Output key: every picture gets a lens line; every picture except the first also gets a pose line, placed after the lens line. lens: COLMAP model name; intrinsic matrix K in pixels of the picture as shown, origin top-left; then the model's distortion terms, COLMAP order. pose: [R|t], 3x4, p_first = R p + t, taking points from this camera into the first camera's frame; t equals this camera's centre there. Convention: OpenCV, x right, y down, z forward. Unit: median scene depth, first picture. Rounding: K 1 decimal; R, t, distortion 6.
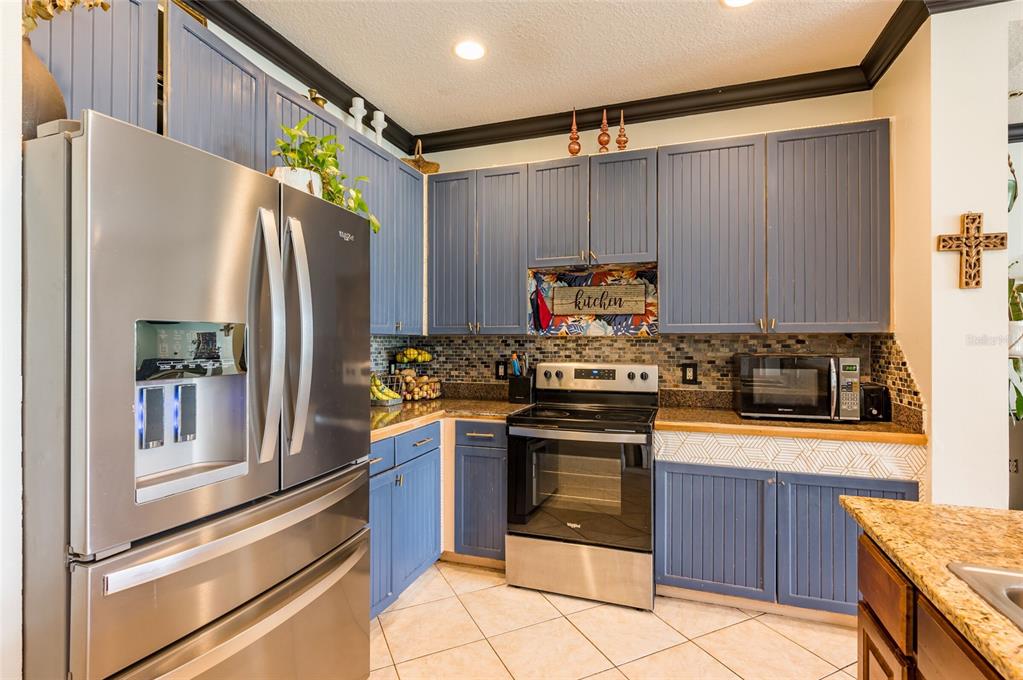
lens RADIAL K [[484.1, 0, 512.2], [0, 484.1, 338.5], [0, 0, 1]] dist [-0.003143, 0.001617]
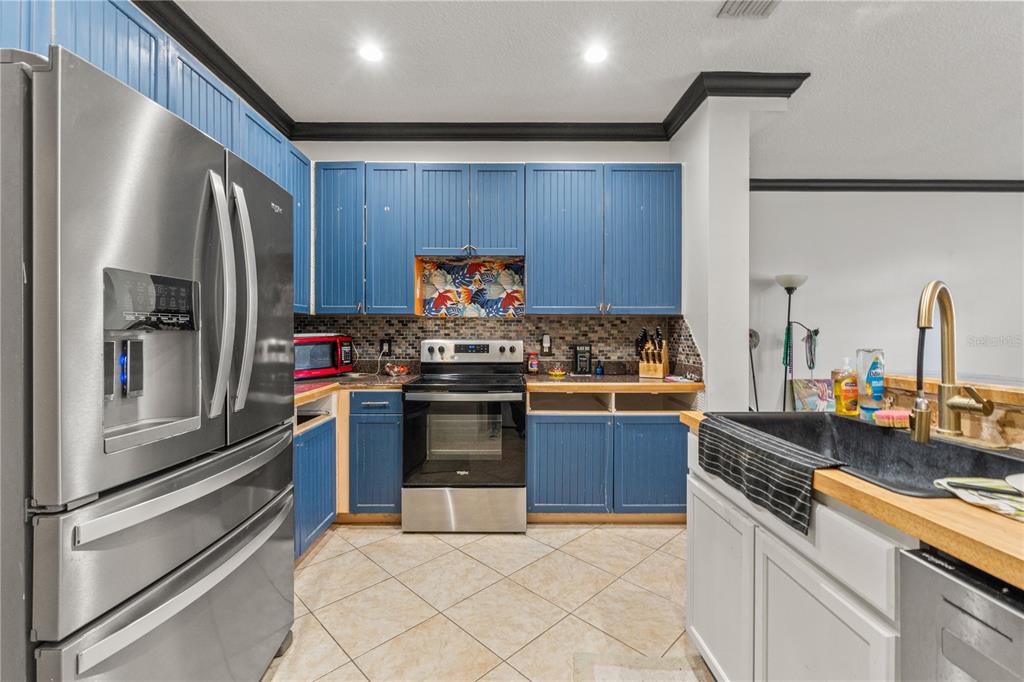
lens RADIAL K [[440.6, 0, 506.6], [0, 440.6, 334.5], [0, 0, 1]] dist [-0.007711, -0.000545]
pose [[0.943842, 0.000955, 0.330395, -0.122008], [-0.003281, 0.999974, 0.006482, 0.036801], [-0.330380, -0.007202, 0.943820, -0.049137]]
